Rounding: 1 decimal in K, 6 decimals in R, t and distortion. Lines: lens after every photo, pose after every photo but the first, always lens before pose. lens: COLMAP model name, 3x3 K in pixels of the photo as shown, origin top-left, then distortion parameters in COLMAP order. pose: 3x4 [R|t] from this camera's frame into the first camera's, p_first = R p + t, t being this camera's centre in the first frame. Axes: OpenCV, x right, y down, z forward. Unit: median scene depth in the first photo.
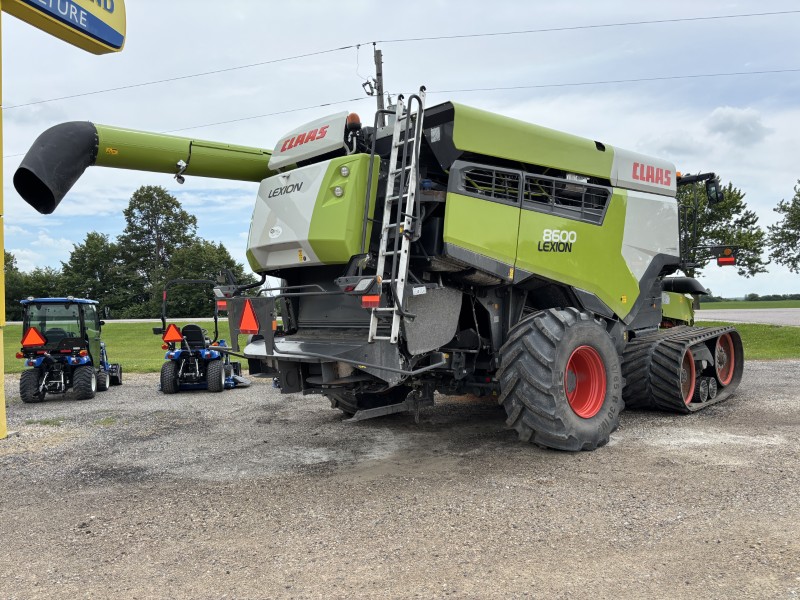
lens RADIAL K [[595.5, 0, 400.0], [0, 595.5, 300.0], [0, 0, 1]] dist [0.067900, -0.087968]
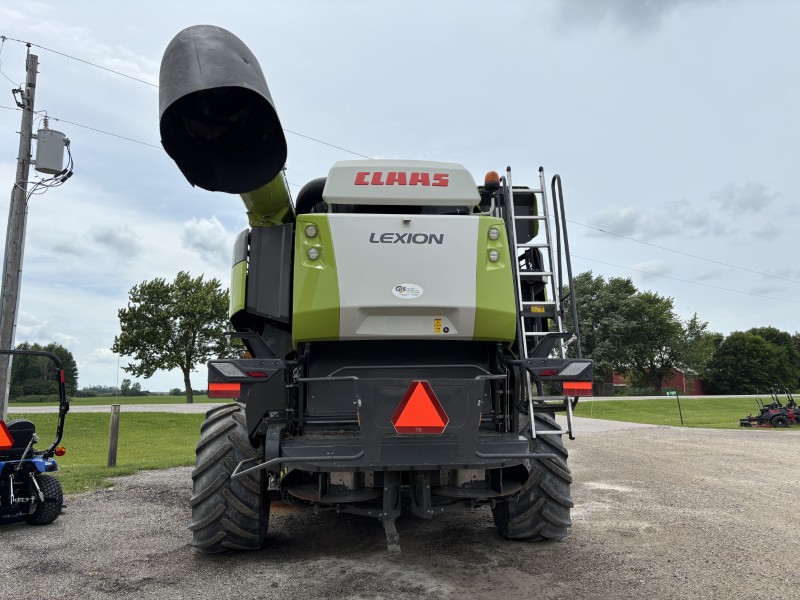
lens RADIAL K [[595.5, 0, 400.0], [0, 595.5, 300.0], [0, 0, 1]] dist [0.067900, -0.087968]
pose [[0.636068, 0.129327, 0.760718, -0.660619], [-0.009203, 0.987056, -0.160110, 0.013605], [-0.771578, 0.094840, 0.629025, 0.462920]]
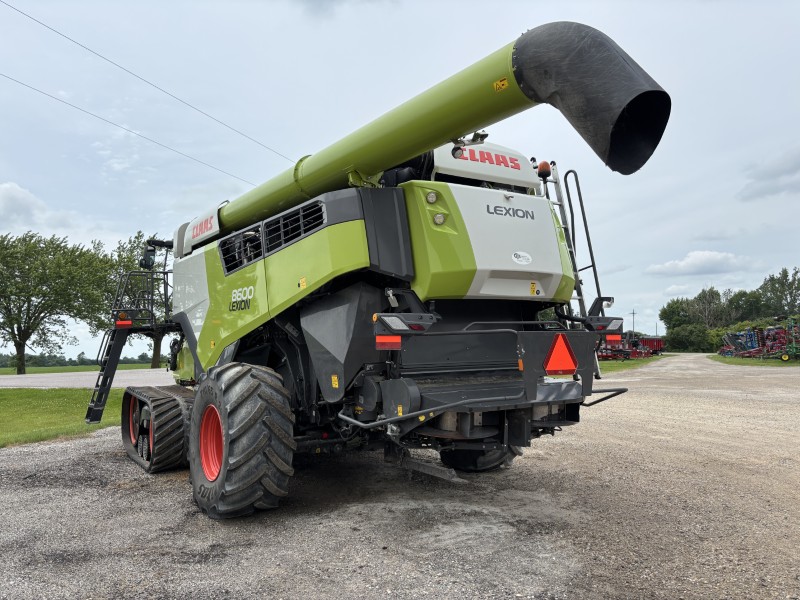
lens RADIAL K [[595.5, 0, 400.0], [0, 595.5, 300.0], [0, 0, 1]] dist [0.067900, -0.087968]
pose [[0.209960, 0.102943, 0.972275, -0.924590], [0.018864, 0.993830, -0.109299, 0.033313], [-0.977528, 0.041290, 0.206722, 0.848871]]
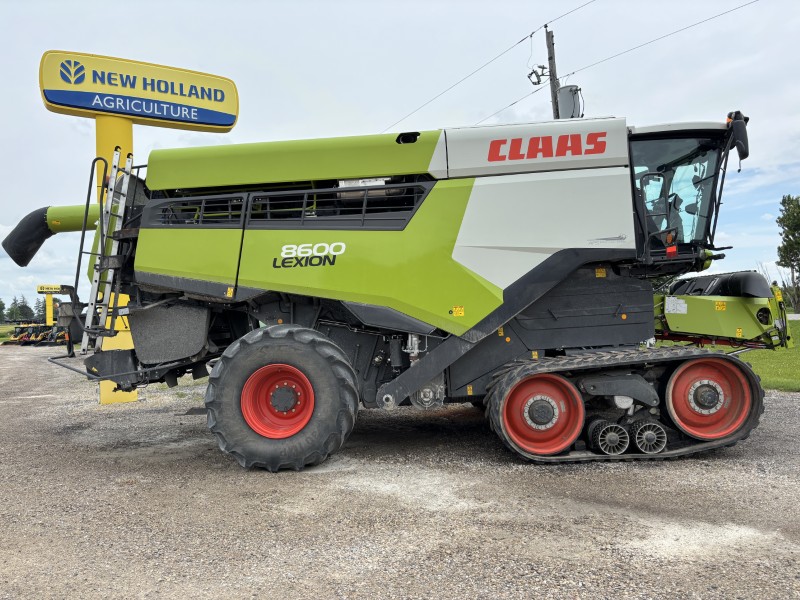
lens RADIAL K [[595.5, 0, 400.0], [0, 595.5, 300.0], [0, 0, 1]] dist [0.067900, -0.087968]
pose [[0.708367, -0.010034, -0.705773, 1.060300], [0.016680, 0.999858, 0.002526, -0.025903], [0.705647, -0.013562, 0.708433, 0.418852]]
